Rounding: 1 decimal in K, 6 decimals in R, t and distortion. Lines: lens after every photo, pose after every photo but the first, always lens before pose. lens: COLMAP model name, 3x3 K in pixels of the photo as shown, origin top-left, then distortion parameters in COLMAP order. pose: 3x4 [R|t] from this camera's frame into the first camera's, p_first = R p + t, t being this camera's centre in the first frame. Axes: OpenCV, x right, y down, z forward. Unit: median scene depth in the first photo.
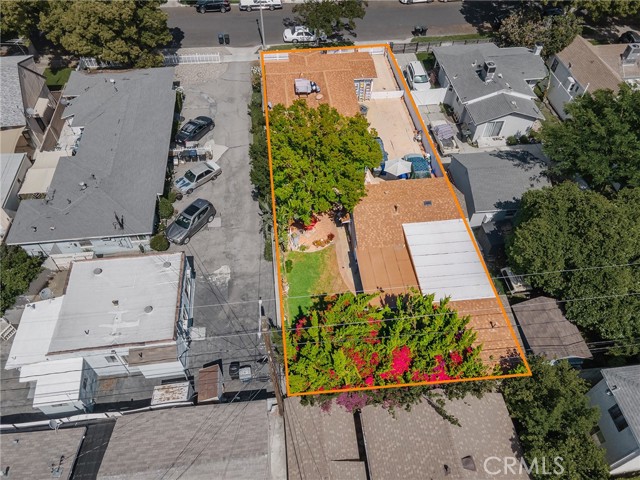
lens RADIAL K [[457.9, 0, 314.3], [0, 457.9, 239.2], [0, 0, 1]] dist [0.033102, 0.005027]
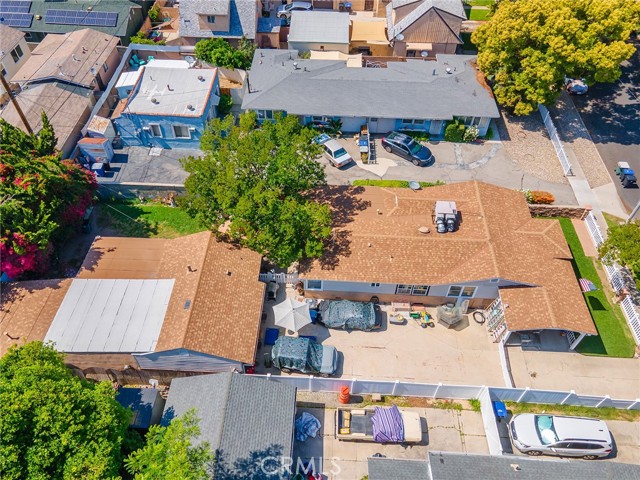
lens RADIAL K [[493.7, 0, 310.8], [0, 493.7, 226.0], [0, 0, 1]] dist [0.035838, 0.007115]
pose [[-0.160705, 0.732025, -0.662052, 0.564940], [-0.767268, 0.329288, 0.550335, -0.604420], [0.620865, 0.596413, 0.508741, 0.493831]]
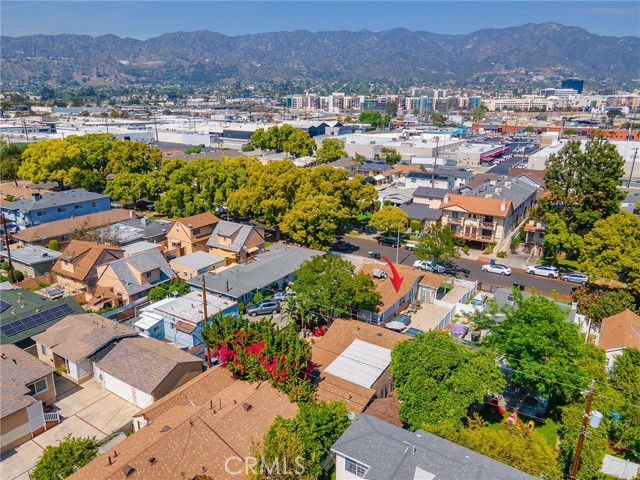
lens RADIAL K [[457.9, 0, 314.3], [0, 457.9, 239.2], [0, 0, 1]] dist [0.033102, 0.005027]
pose [[0.766585, 0.185885, -0.614649, 0.753760], [-0.500289, 0.772954, -0.390196, 0.291579], [0.402564, 0.606620, 0.685532, -0.210425]]
